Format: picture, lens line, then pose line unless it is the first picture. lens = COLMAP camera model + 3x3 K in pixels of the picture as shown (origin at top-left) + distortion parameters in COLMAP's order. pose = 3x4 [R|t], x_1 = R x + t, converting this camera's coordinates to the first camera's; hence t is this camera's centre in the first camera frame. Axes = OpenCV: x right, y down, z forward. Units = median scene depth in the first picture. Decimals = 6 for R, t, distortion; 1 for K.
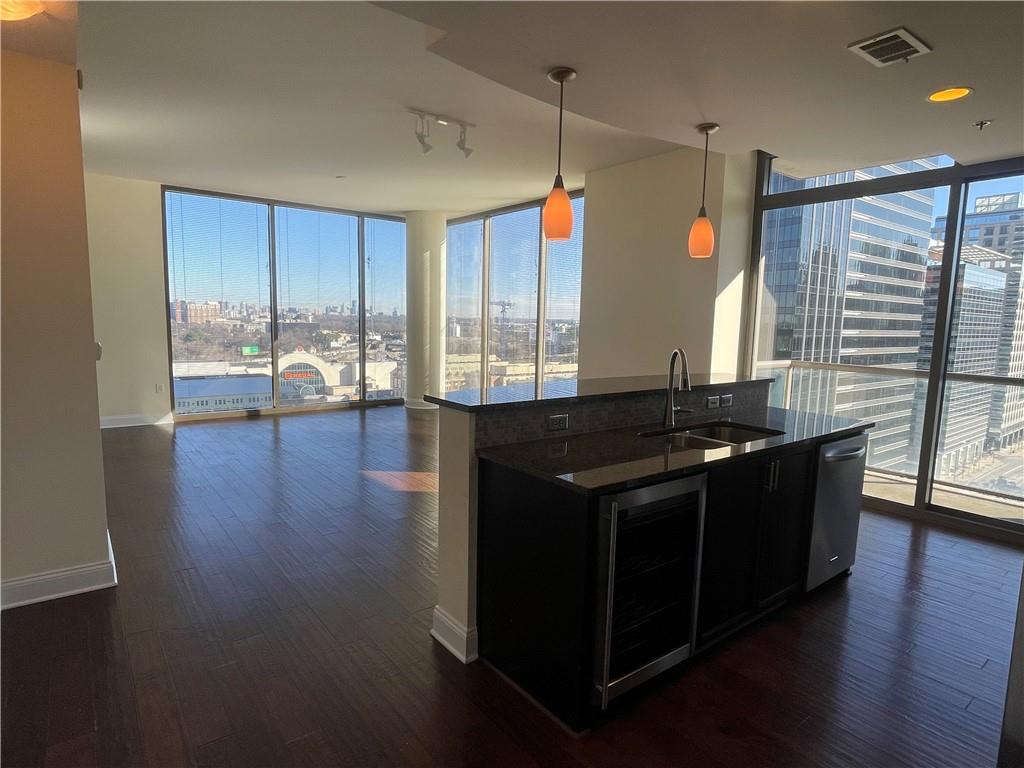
lens RADIAL K [[569.4, 0, 507.0], [0, 569.4, 387.5], [0, 0, 1]] dist [-0.004669, 0.003628]
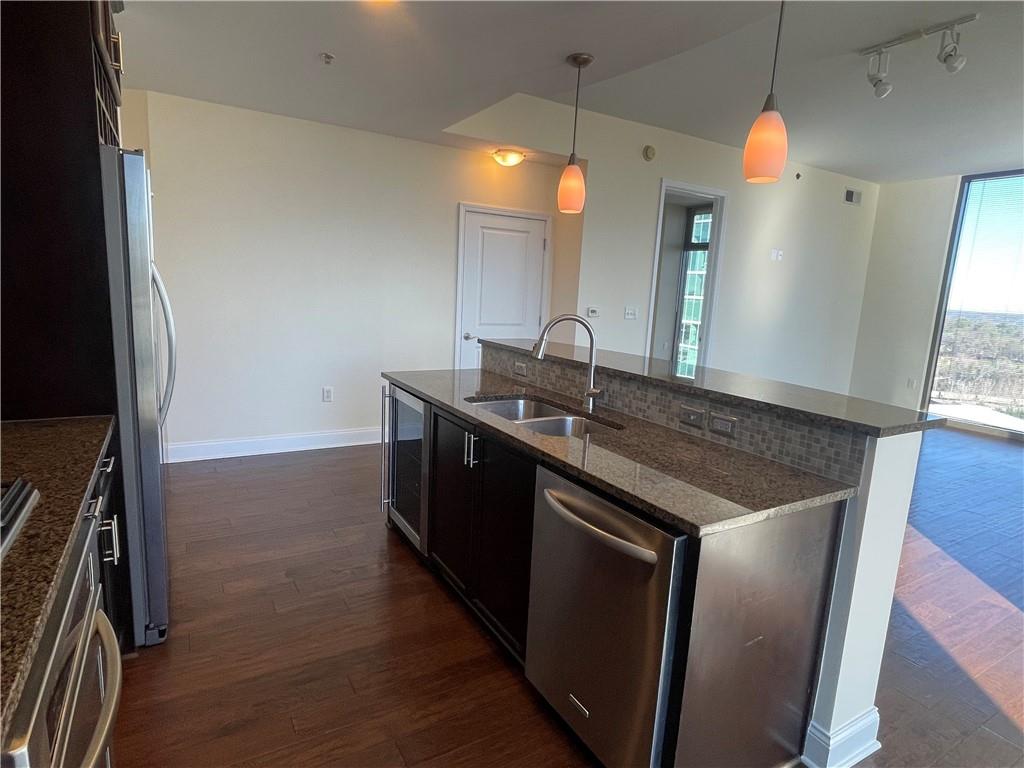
lens RADIAL K [[569.4, 0, 509.1], [0, 569.4, 387.3], [0, 0, 1]] dist [-0.004669, 0.003628]
pose [[-0.135164, 0.142419, -0.980534, 1.018298], [-0.172971, 0.971028, 0.164882, -0.075667], [0.975608, 0.191890, -0.106614, 0.876714]]
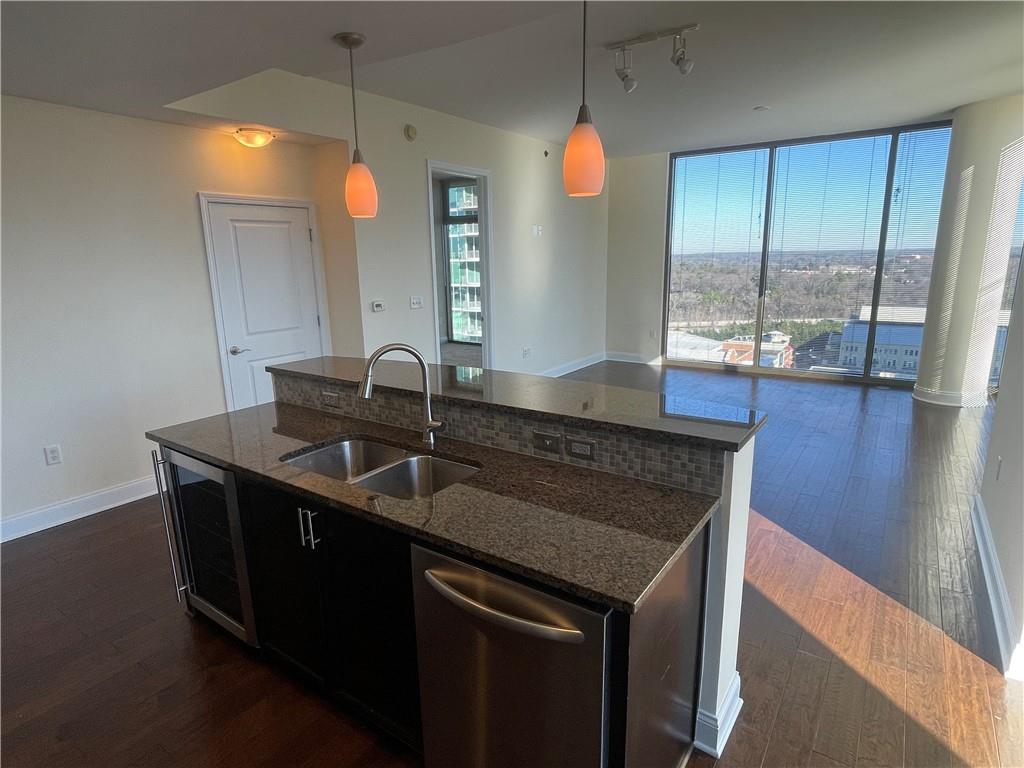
lens RADIAL K [[569.4, 0, 510.3], [0, 569.4, 386.7], [0, 0, 1]] dist [-0.004669, 0.003628]
pose [[0.285633, 0.186551, -0.940007, 0.927175], [-0.090492, 0.981738, 0.167335, -0.133526], [0.954057, 0.037267, 0.297298, 0.789689]]
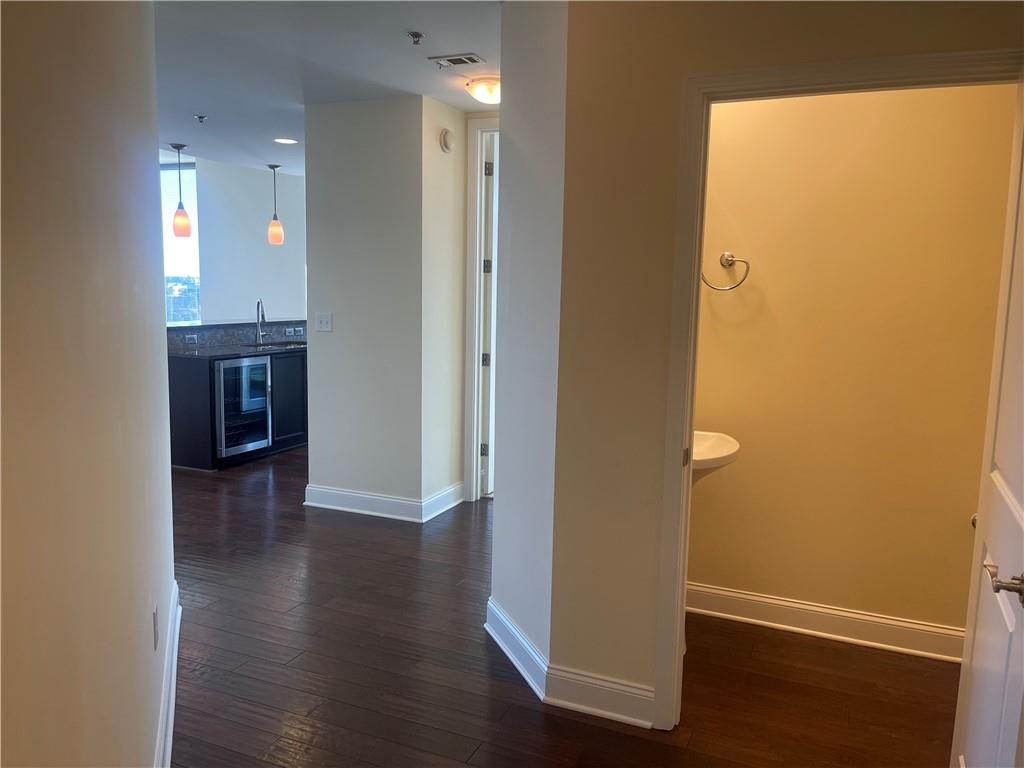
lens RADIAL K [[774.0, 0, 519.0], [0, 774.0, 380.7], [0, 0, 1]] dist [0.041765, -0.030829]
pose [[0.871685, -0.062868, 0.486017, -0.169317], [0.056384, 0.998017, 0.027972, 0.143853], [-0.486812, 0.003021, 0.873501, -1.334385]]
